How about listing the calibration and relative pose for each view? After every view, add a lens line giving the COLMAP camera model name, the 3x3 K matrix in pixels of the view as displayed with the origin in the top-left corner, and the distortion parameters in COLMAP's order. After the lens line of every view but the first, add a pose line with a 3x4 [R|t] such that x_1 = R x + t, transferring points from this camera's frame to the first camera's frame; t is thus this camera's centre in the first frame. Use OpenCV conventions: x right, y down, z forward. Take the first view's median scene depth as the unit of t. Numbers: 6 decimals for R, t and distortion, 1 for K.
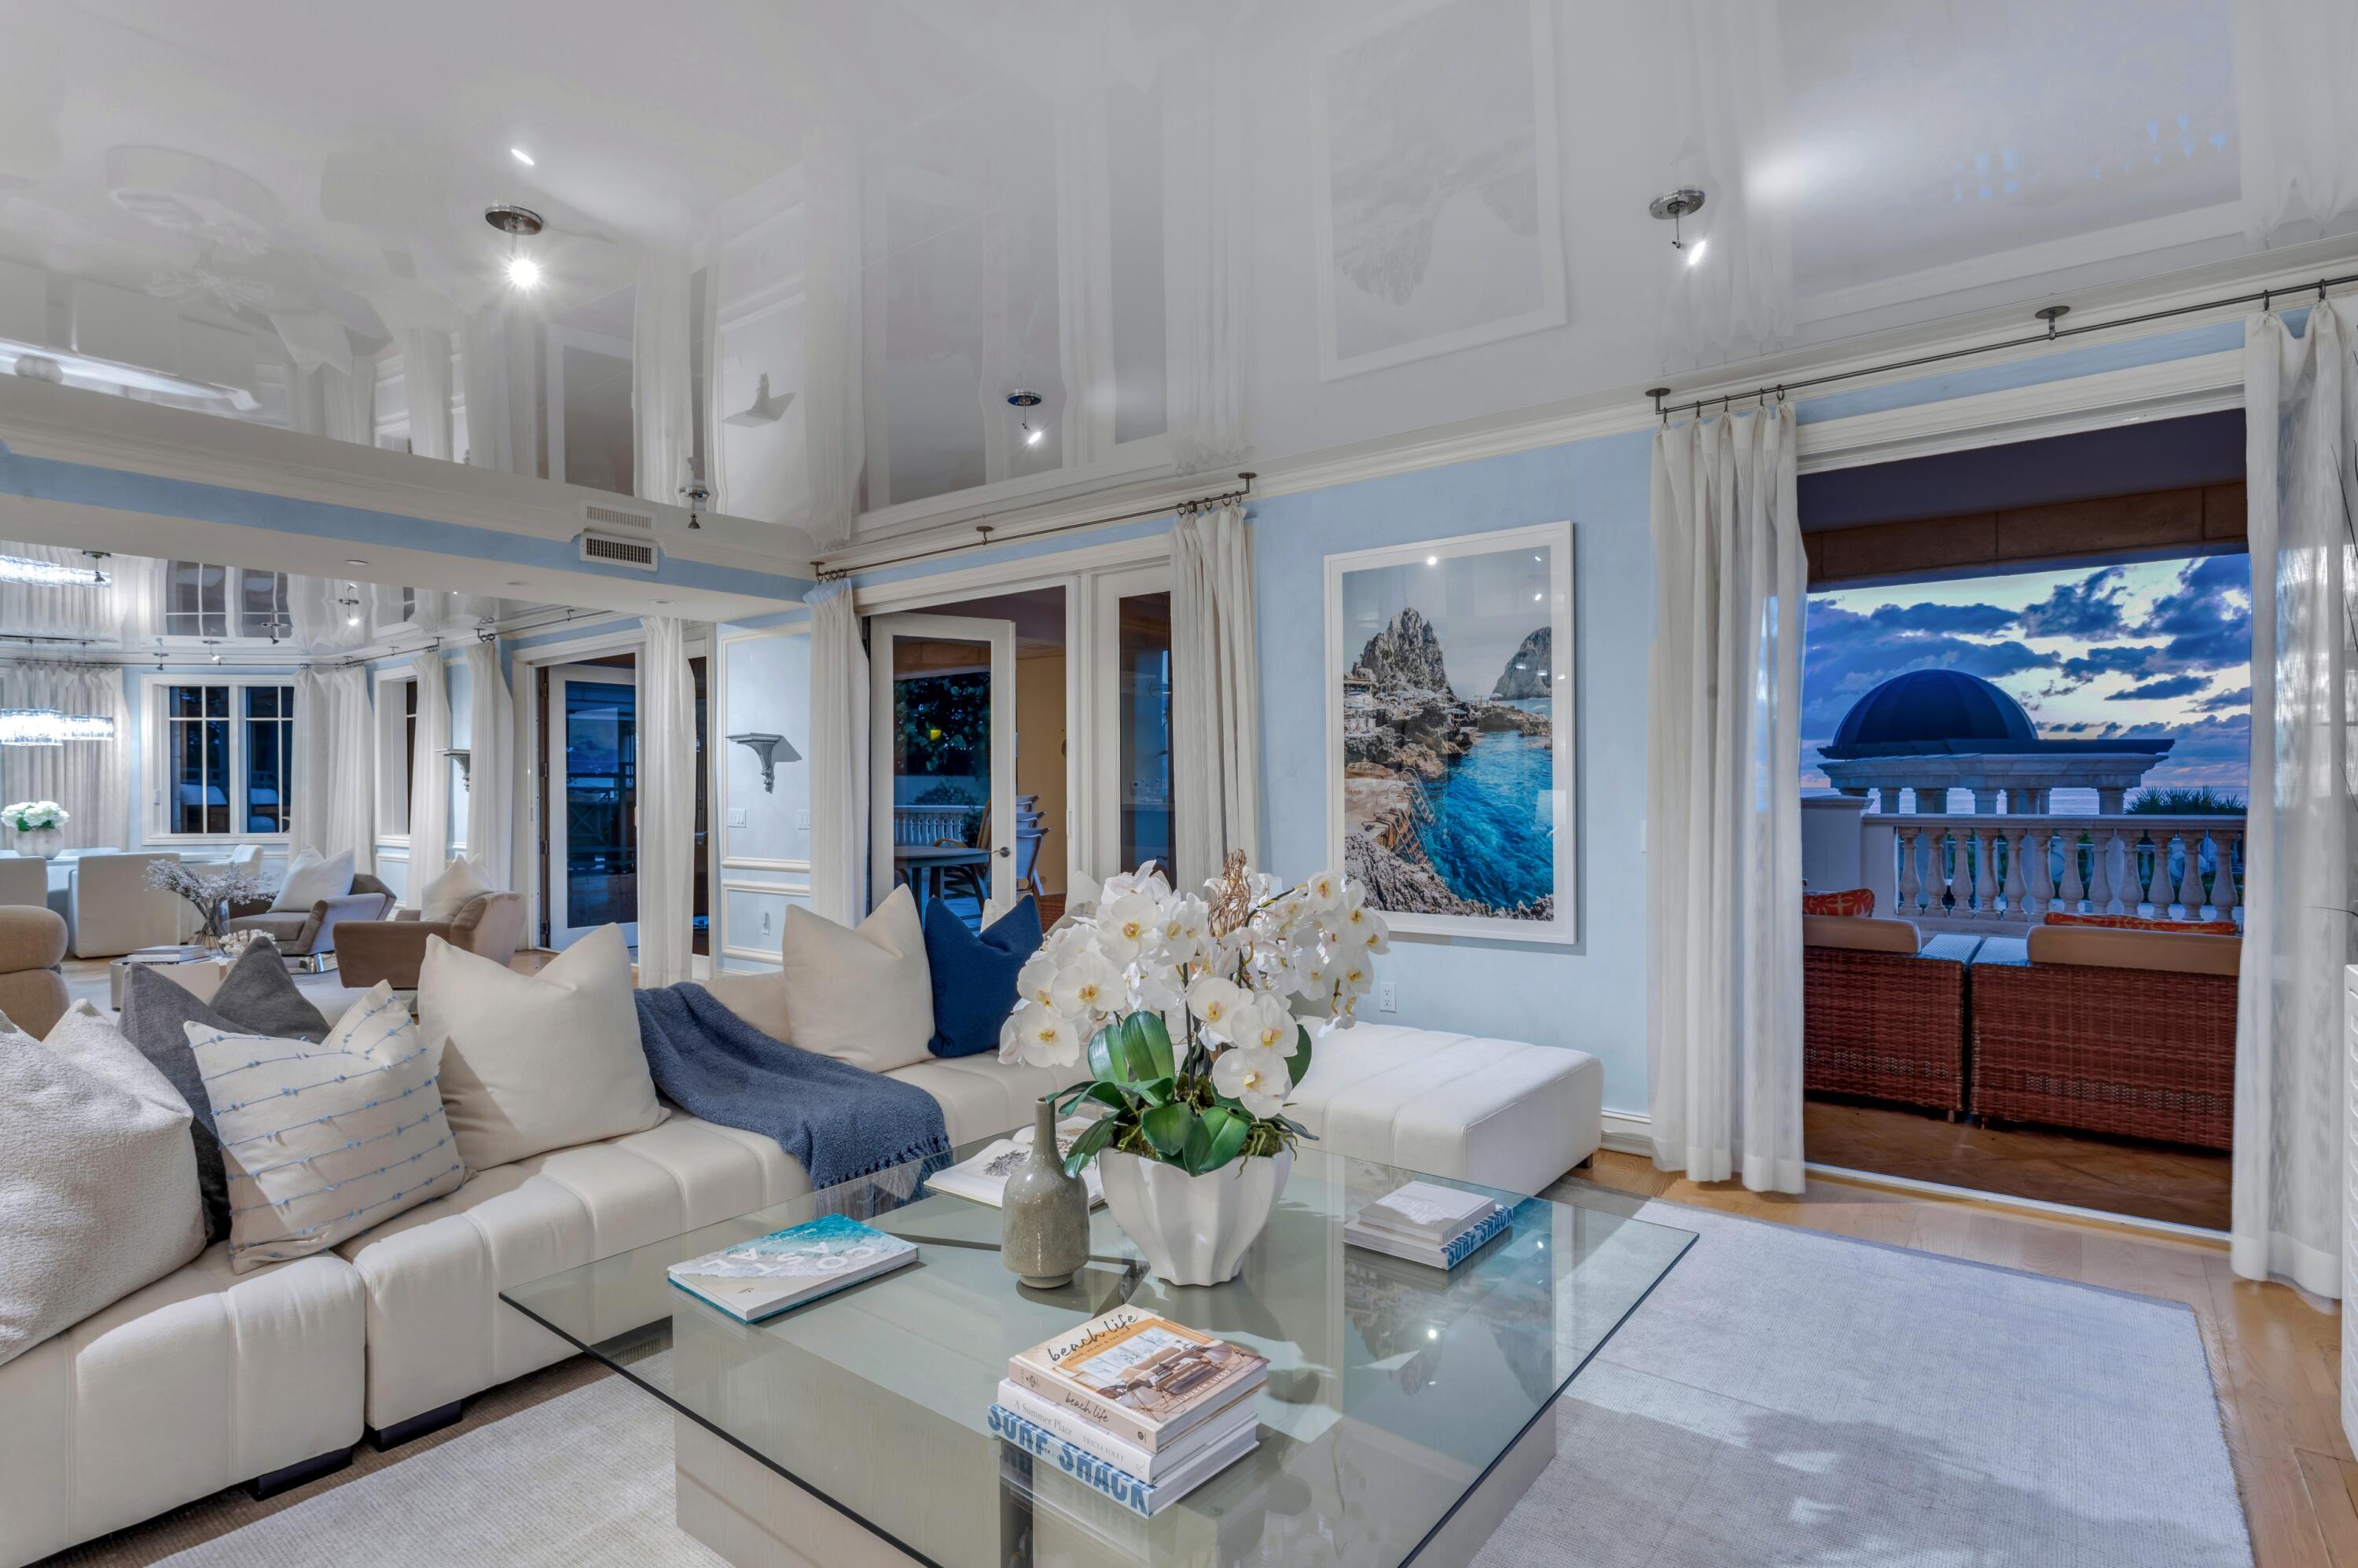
lens RADIAL K [[1205.8, 0, 1126.4], [0, 1205.8, 789.9], [0, 0, 1]] dist [-0.000472, -0.000062]
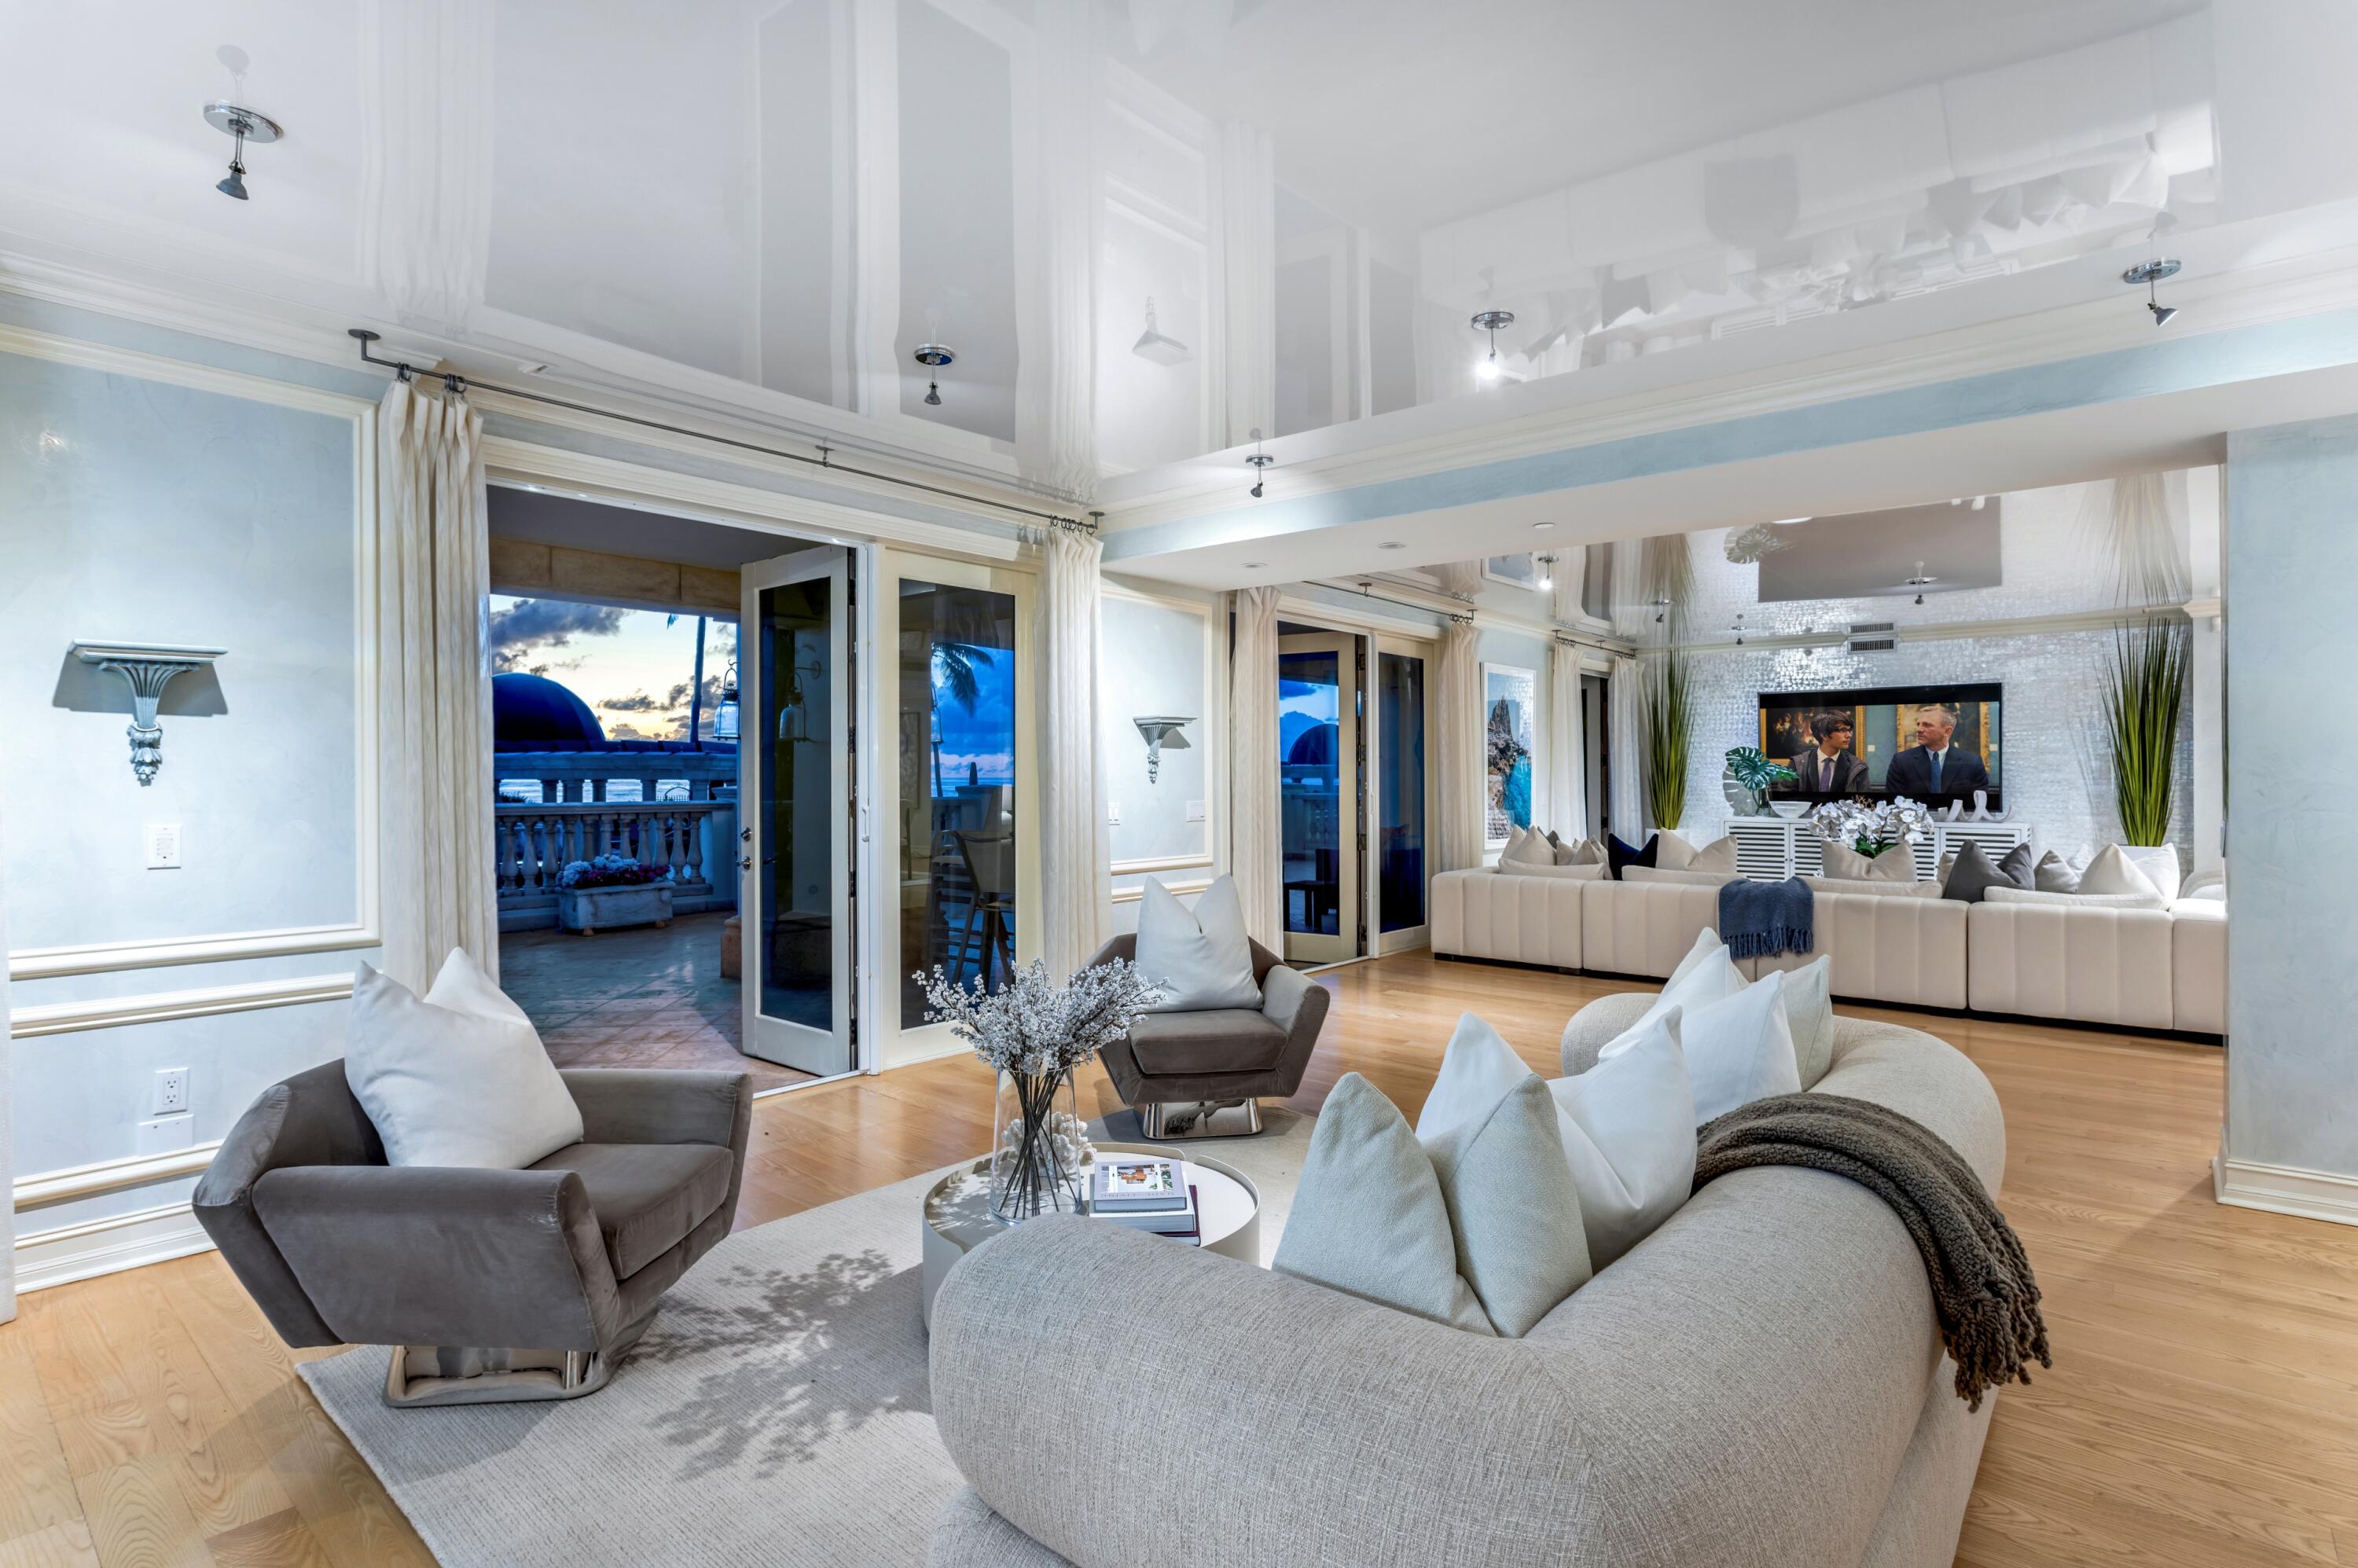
lens RADIAL K [[1205.8, 0, 1126.4], [0, 1205.8, 789.9], [0, 0, 1]] dist [-0.000472, -0.000062]
pose [[0.022821, -0.006444, 0.999719, -1.897564], [0.000414, 0.999979, 0.006437, 0.002841], [-0.999739, 0.000267, 0.022823, 1.595739]]
